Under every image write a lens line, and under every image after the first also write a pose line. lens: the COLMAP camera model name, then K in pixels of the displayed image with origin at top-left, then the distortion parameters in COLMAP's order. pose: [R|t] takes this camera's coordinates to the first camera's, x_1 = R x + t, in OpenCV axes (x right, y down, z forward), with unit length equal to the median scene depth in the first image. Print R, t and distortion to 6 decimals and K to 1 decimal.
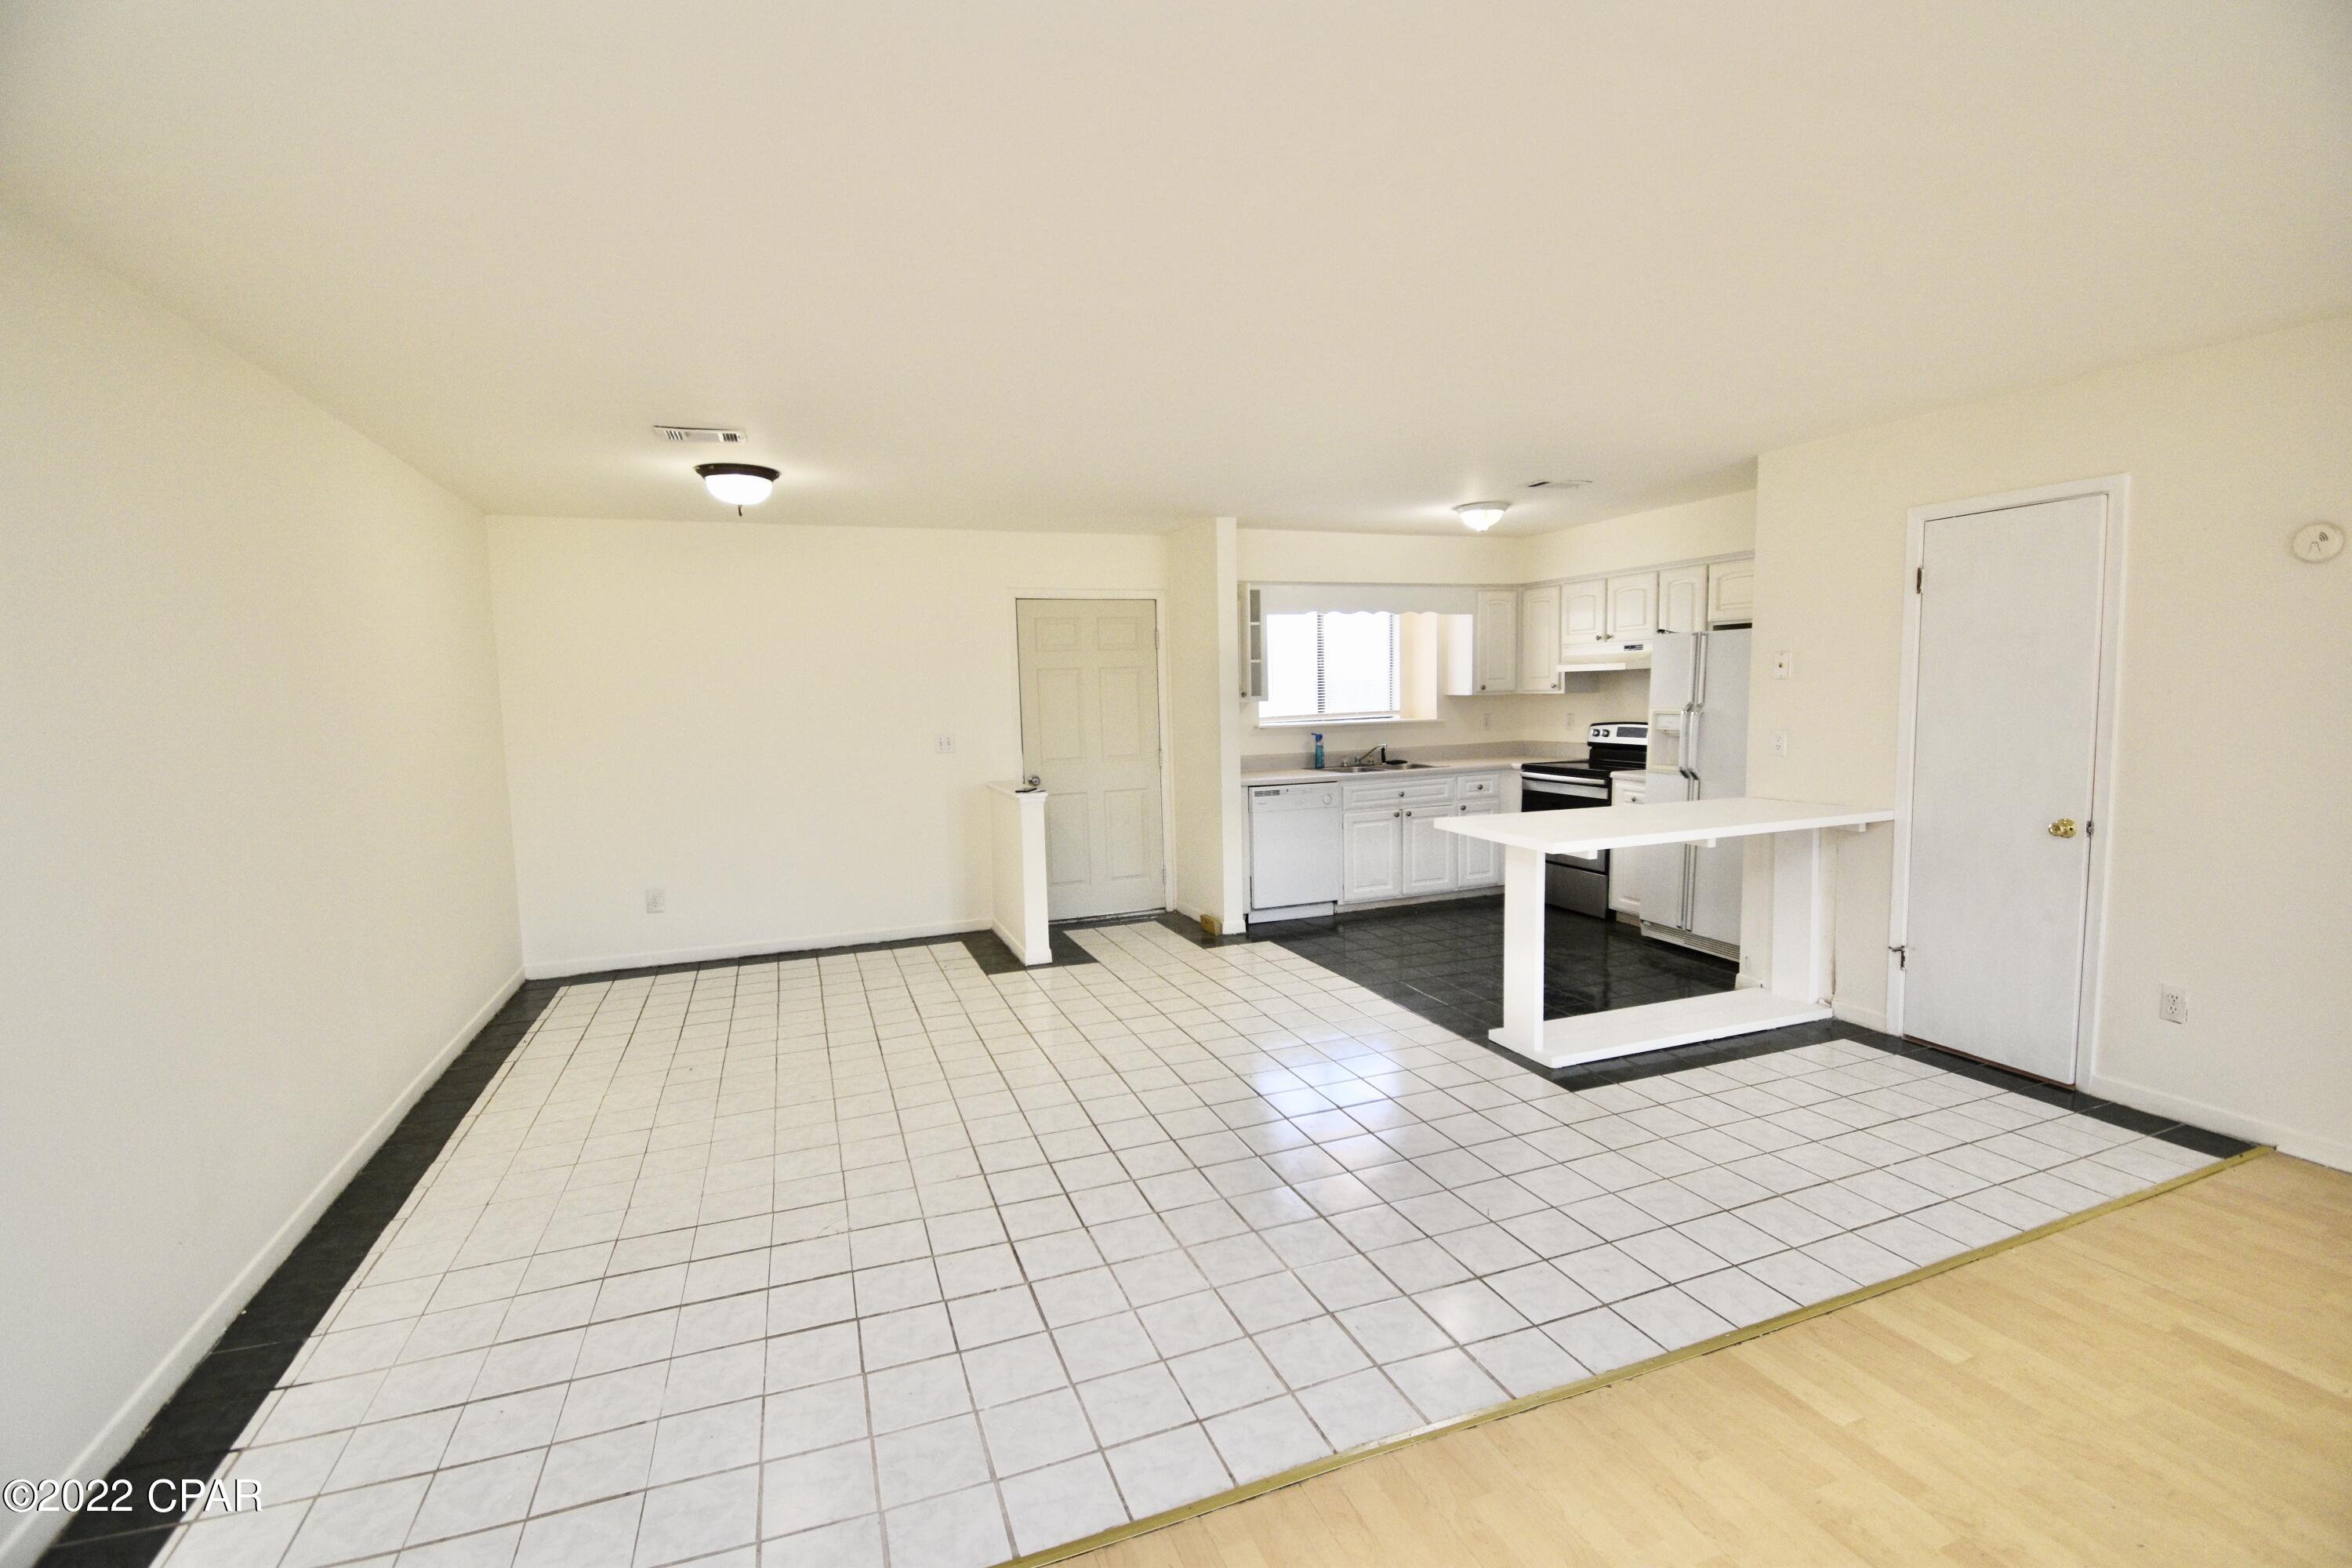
lens RADIAL K [[1031.0, 0, 1174.0], [0, 1031.0, 789.8], [0, 0, 1]] dist [0.020539, -0.025790]
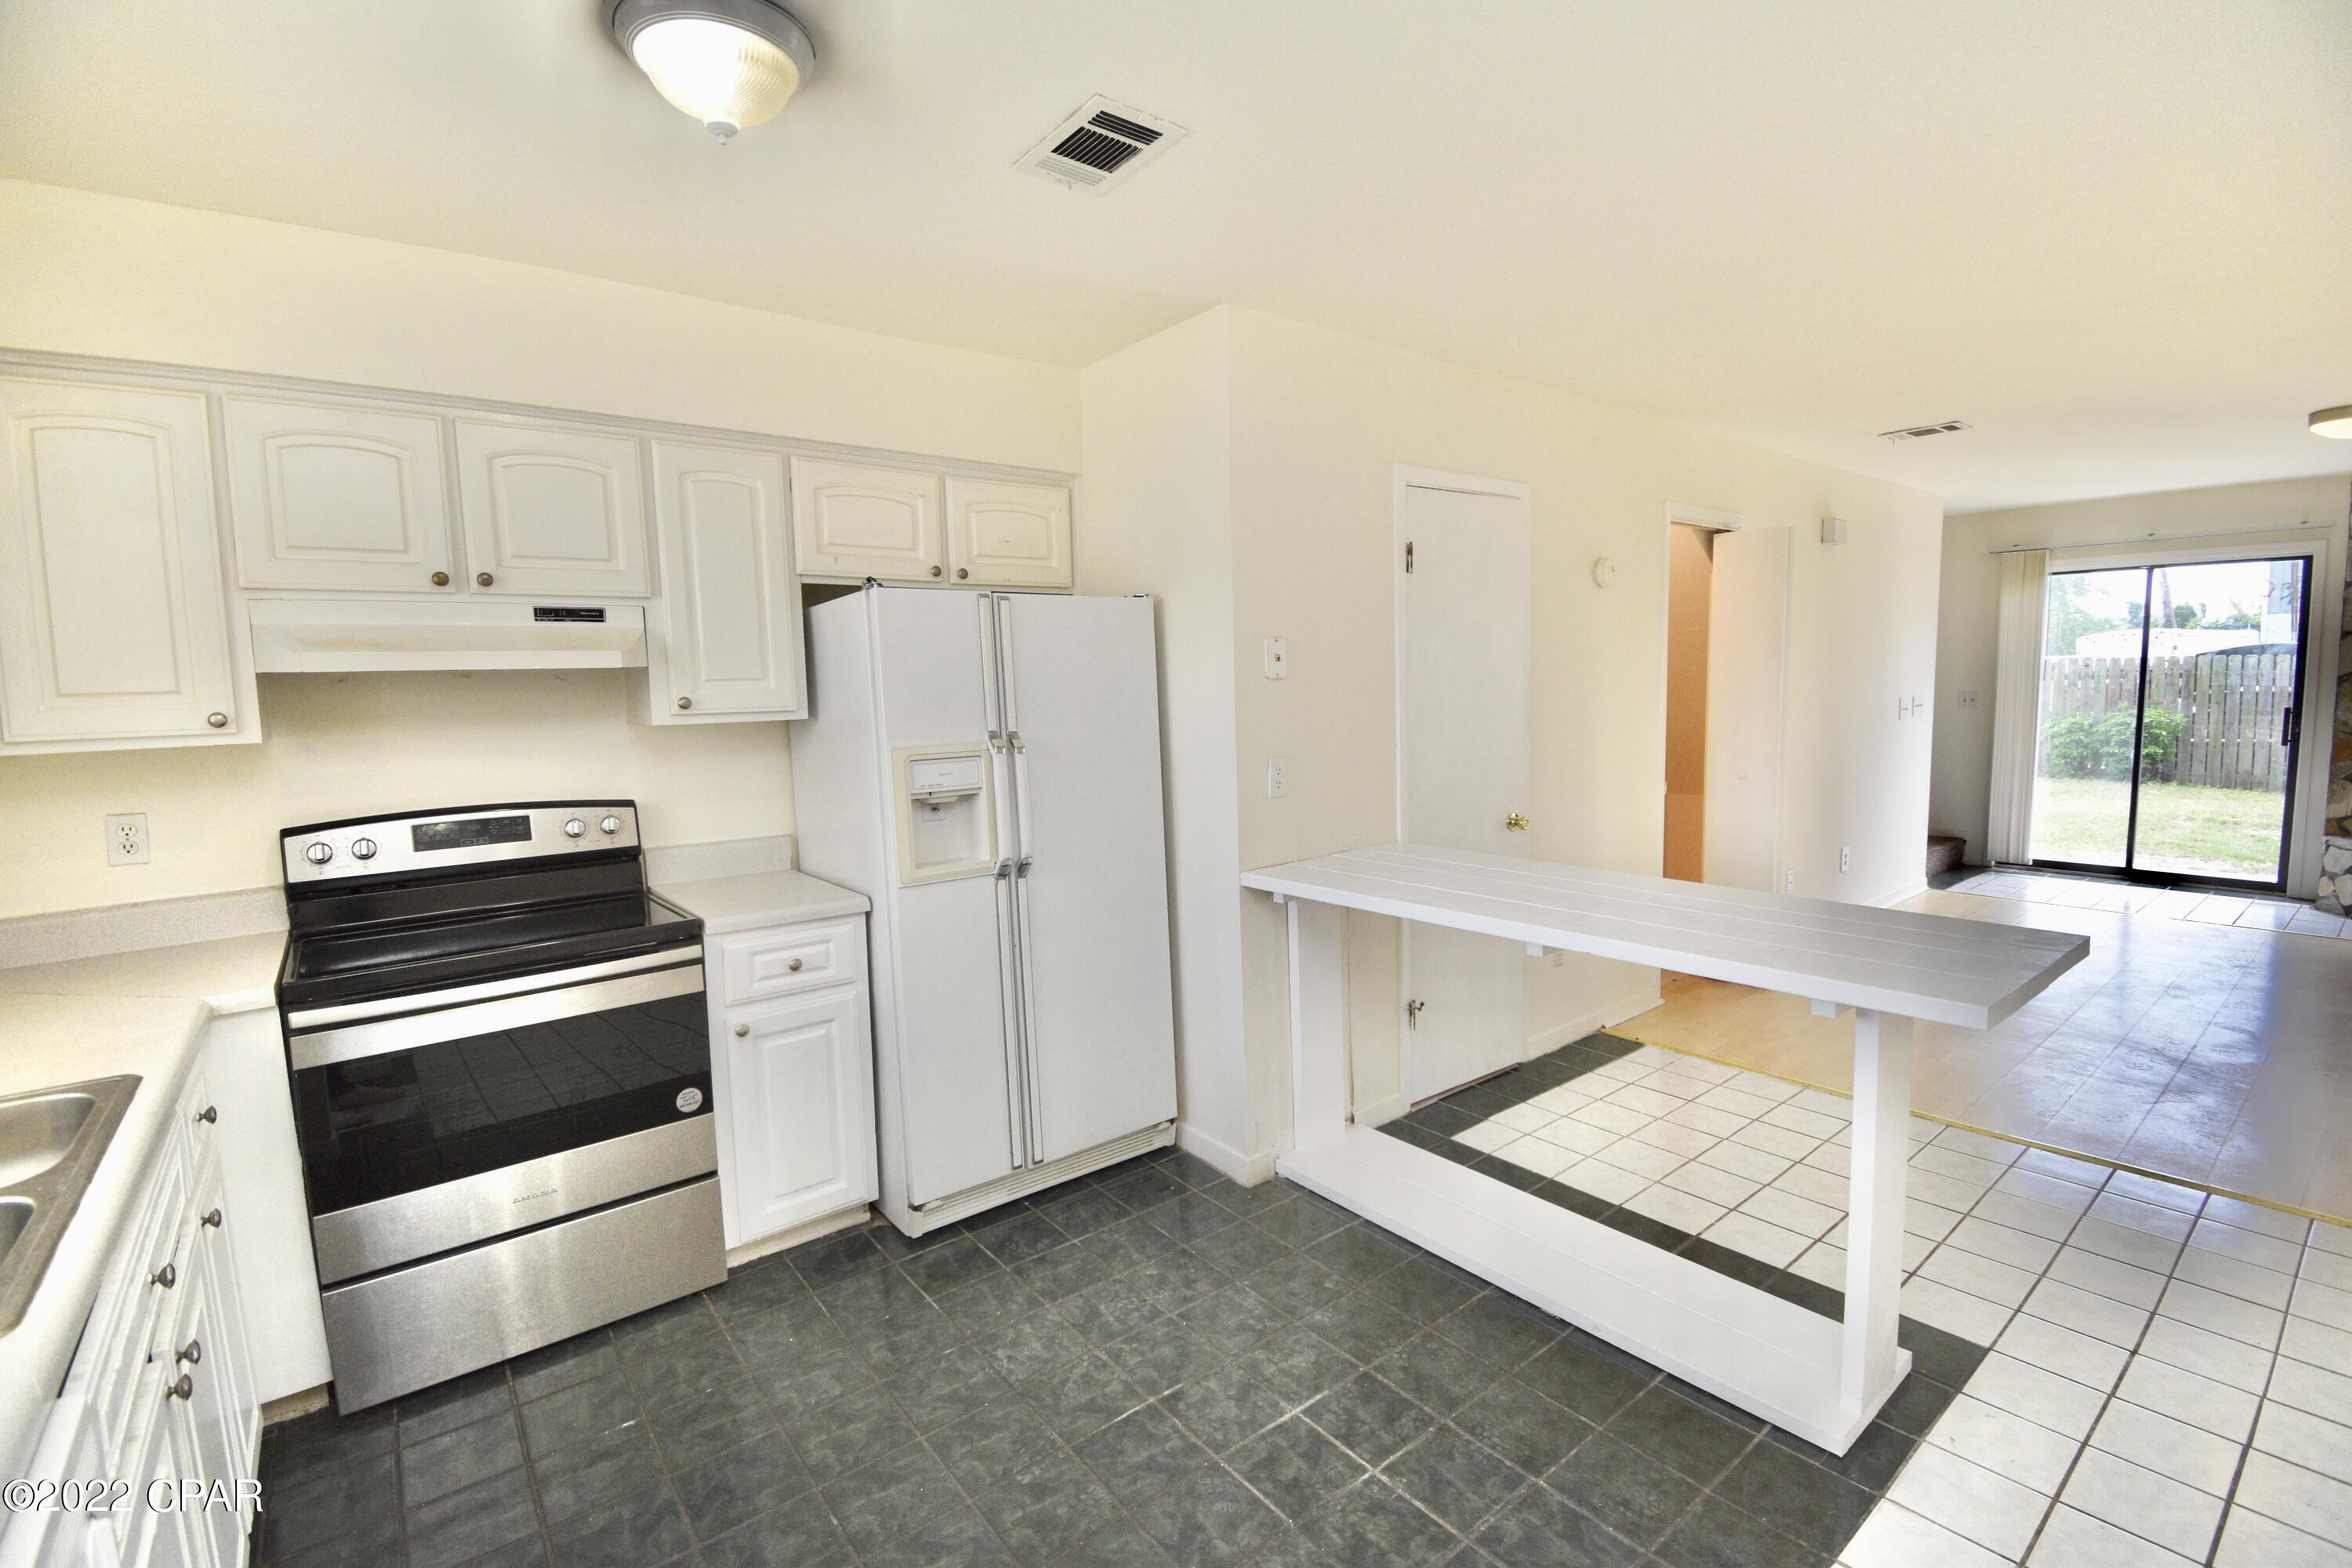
lens RADIAL K [[1031.0, 0, 1174.0], [0, 1031.0, 789.8], [0, 0, 1]] dist [0.020539, -0.025790]
pose [[-0.303518, -0.067988, 0.950397, -0.008493], [0.128486, 0.985420, 0.111527, -0.081658], [-0.944123, 0.155963, -0.290357, 0.865590]]
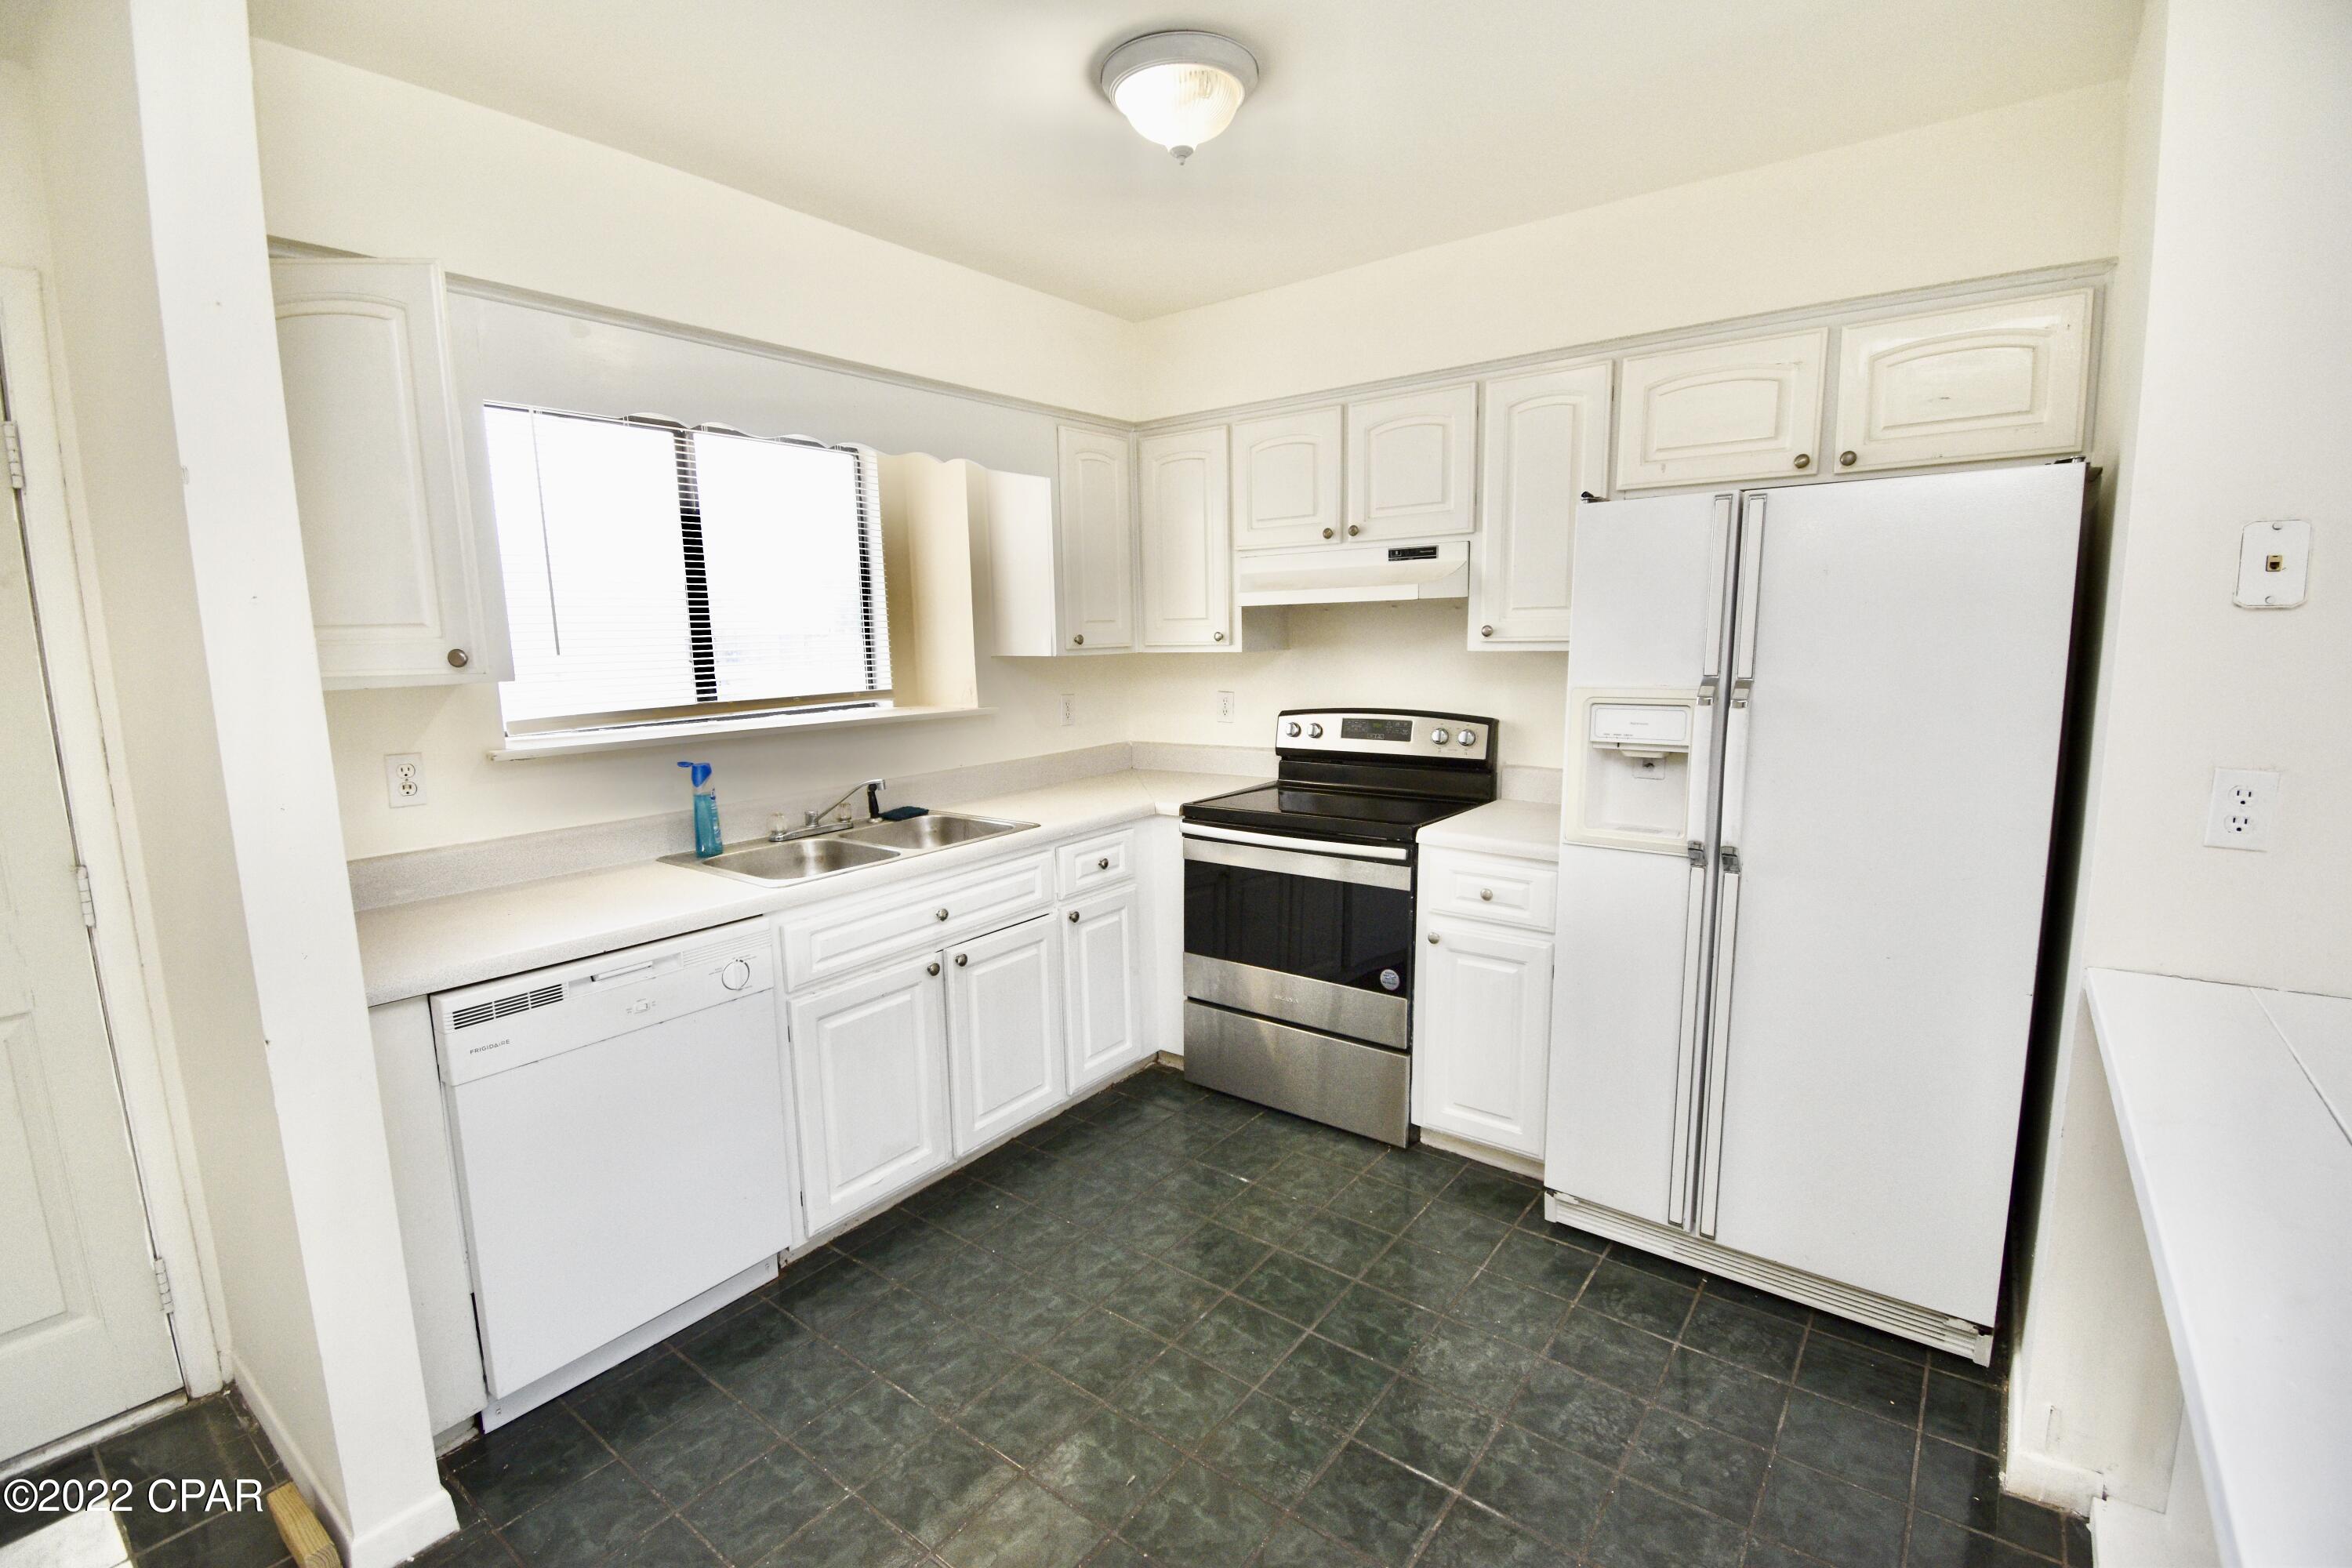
lens RADIAL K [[1031.0, 0, 1174.0], [0, 1031.0, 789.8], [0, 0, 1]] dist [0.020539, -0.025790]
pose [[0.850456, -0.071928, 0.521105, 0.096510], [0.050816, 0.997208, 0.054711, -0.059095], [-0.523586, -0.020049, 0.851737, 0.627035]]
